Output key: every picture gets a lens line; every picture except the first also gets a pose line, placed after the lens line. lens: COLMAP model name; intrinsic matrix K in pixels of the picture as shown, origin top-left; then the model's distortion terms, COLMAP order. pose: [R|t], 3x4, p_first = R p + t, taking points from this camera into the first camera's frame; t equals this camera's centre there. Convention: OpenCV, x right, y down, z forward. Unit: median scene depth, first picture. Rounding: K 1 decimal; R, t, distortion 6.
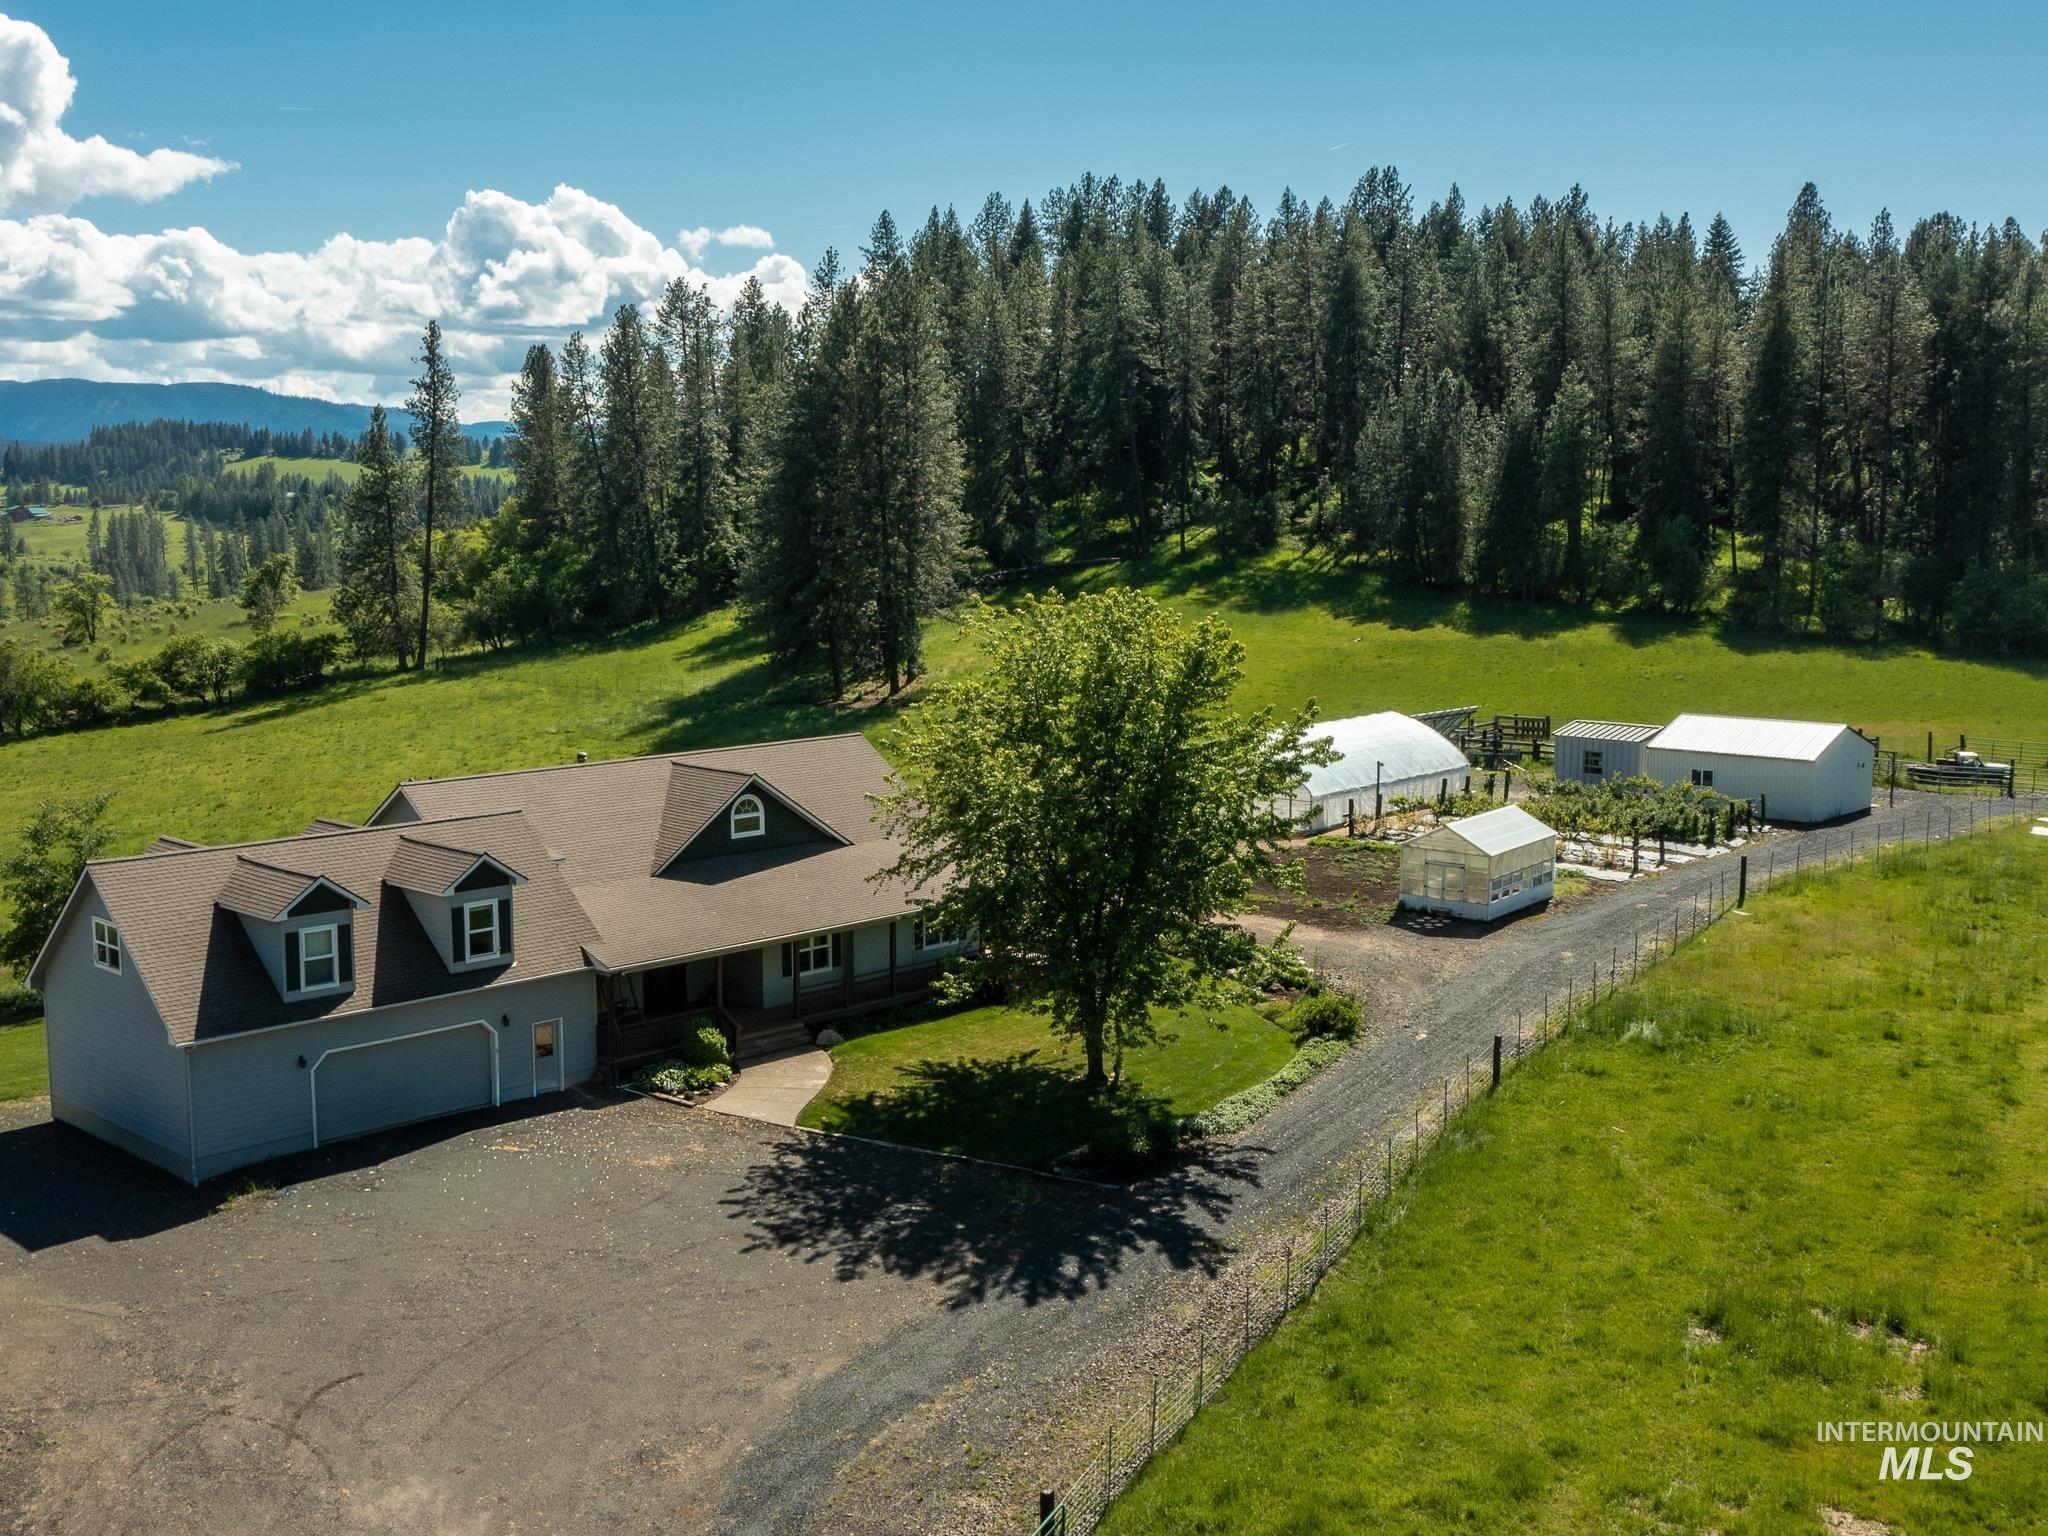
lens RADIAL K [[2049.7, 0, 1035.4], [0, 2049.7, 760.6], [0, 0, 1]] dist [0.011398, -0.012563]
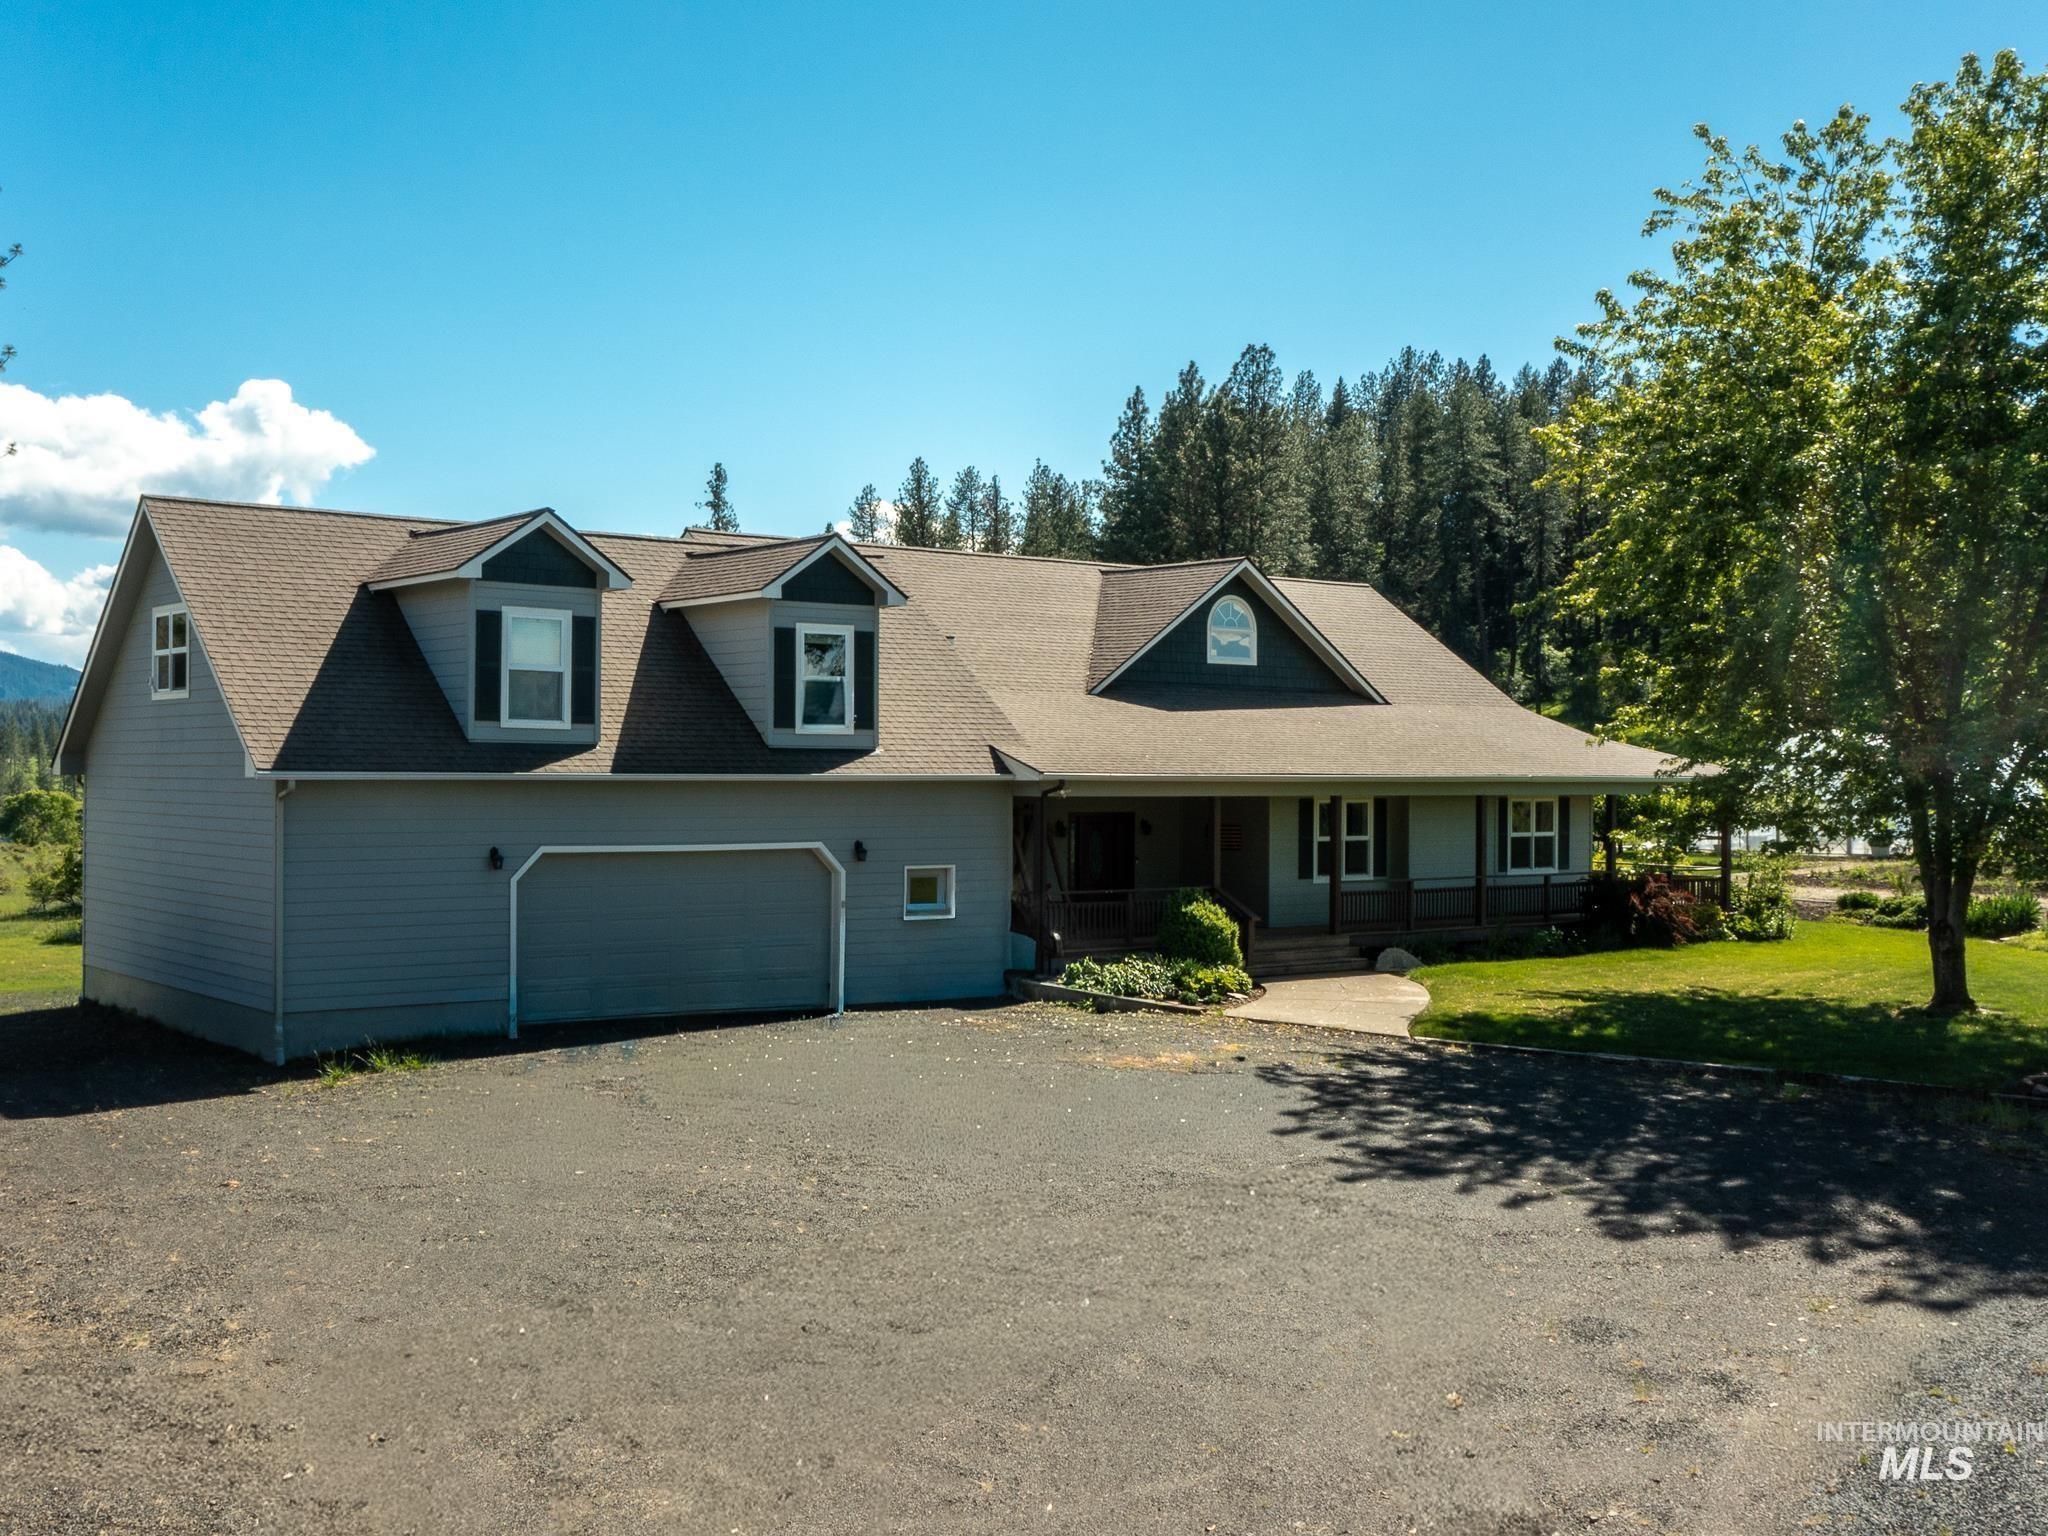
lens RADIAL K [[2147.3, 0, 1024.0], [0, 2147.3, 768.0], [0, 0, 1]] dist [0.000248, -0.016500]
pose [[0.990681, 0.010127, -0.135825, -0.136438], [-0.025403, 0.993472, -0.111213, 0.167819], [0.133812, 0.113627, 0.984471, 0.435795]]
